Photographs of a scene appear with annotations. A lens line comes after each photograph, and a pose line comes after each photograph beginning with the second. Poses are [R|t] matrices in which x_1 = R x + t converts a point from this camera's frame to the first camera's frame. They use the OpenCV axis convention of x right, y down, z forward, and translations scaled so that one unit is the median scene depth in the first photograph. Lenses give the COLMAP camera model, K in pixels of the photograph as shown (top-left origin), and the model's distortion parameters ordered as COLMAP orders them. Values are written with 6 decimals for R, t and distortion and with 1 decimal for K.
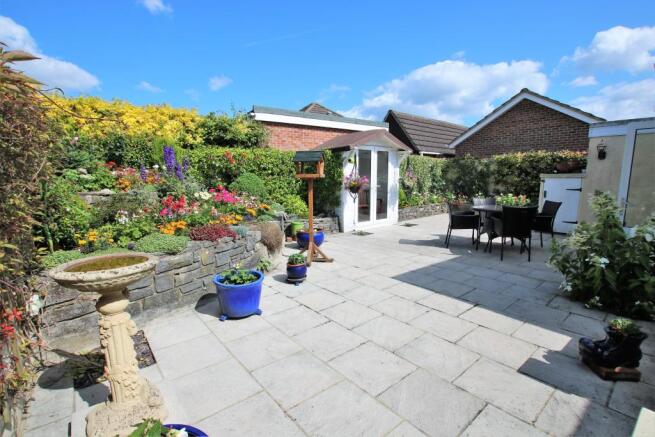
lens RADIAL K [[315.0, 0, 326.6], [0, 315.0, 228.3], [0, 0, 1]] dist [-0.028667, 0.000102]
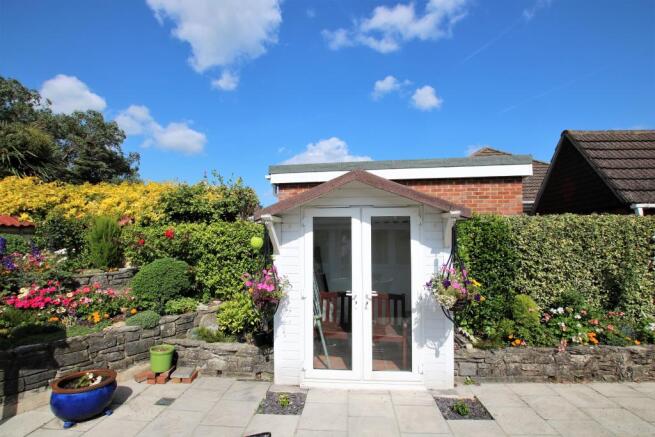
lens RADIAL K [[315.0, 0, 326.6], [0, 315.0, 228.3], [0, 0, 1]] dist [-0.028667, 0.000102]
pose [[0.709653, -0.023695, -0.704153, 0.500213], [-0.114895, 0.982164, -0.148842, -0.176727], [0.695121, 0.186529, 0.694272, 0.731803]]
